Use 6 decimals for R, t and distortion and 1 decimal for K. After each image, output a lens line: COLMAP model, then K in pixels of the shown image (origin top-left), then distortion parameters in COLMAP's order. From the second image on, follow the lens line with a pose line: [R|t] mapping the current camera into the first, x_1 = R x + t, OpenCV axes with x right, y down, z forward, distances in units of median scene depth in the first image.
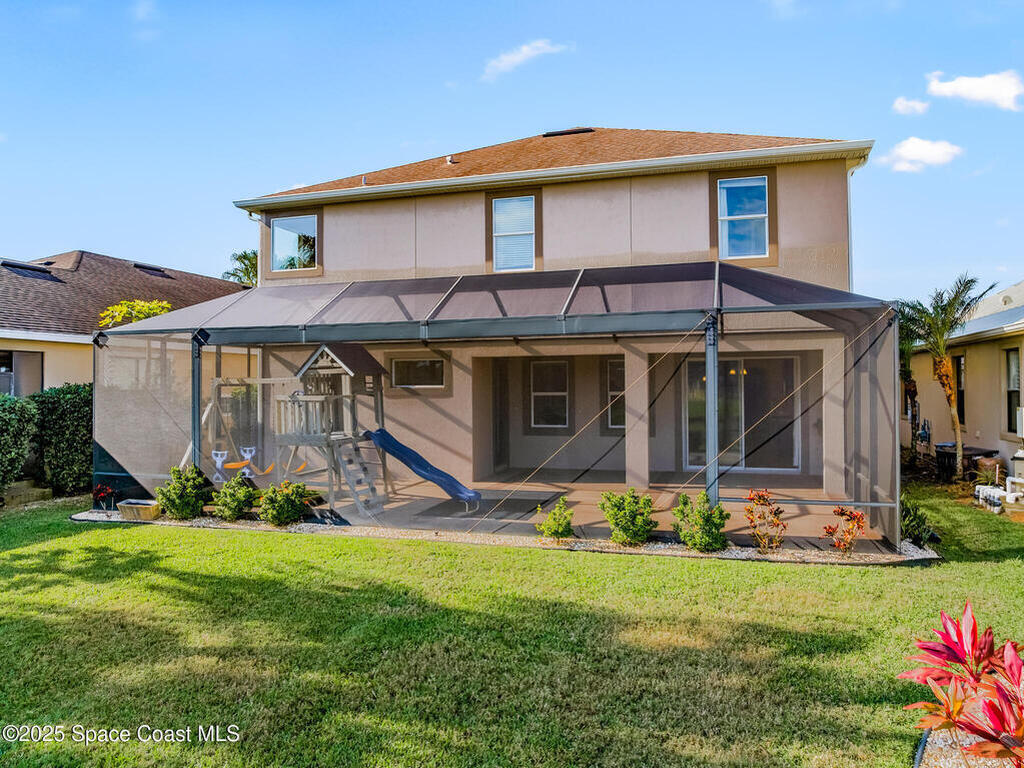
lens RADIAL K [[736.8, 0, 512.0], [0, 736.8, 384.0], [0, 0, 1]] dist [-0.000939, -0.001373]
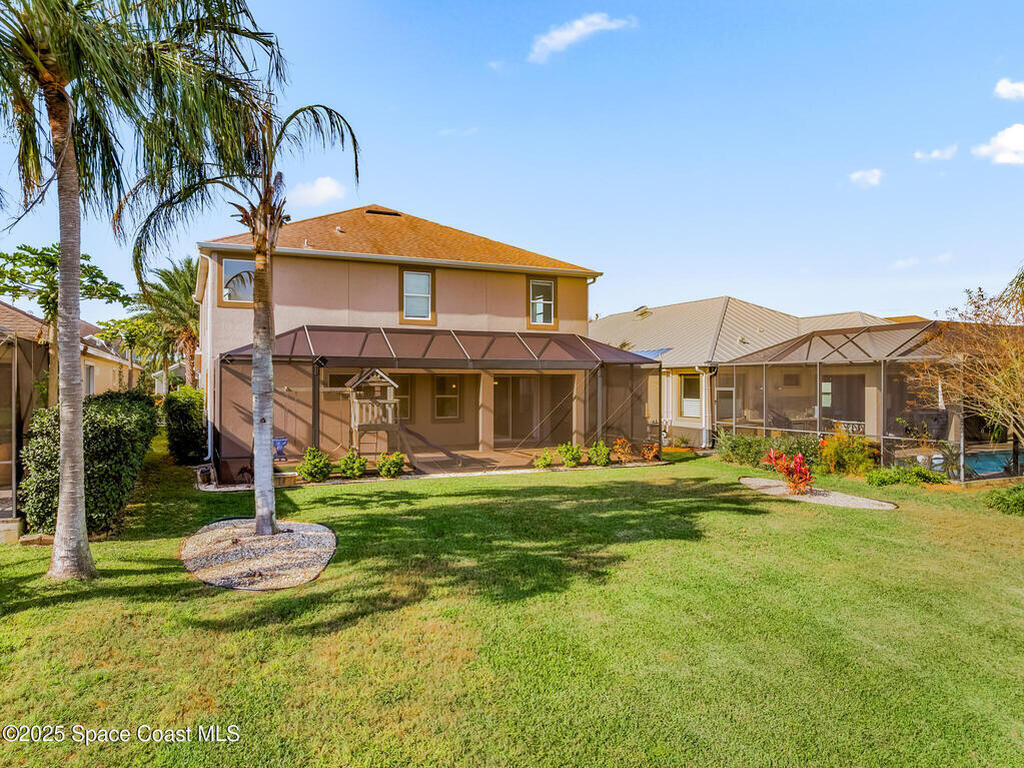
lens RADIAL K [[736.8, 0, 512.0], [0, 736.8, 384.0], [0, 0, 1]] dist [-0.000939, -0.001373]
pose [[0.758753, 0.009336, 0.651311, -0.954078], [-0.013312, 0.999911, 0.001175, -0.021050], [-0.651242, -0.009561, 0.758810, -0.362821]]
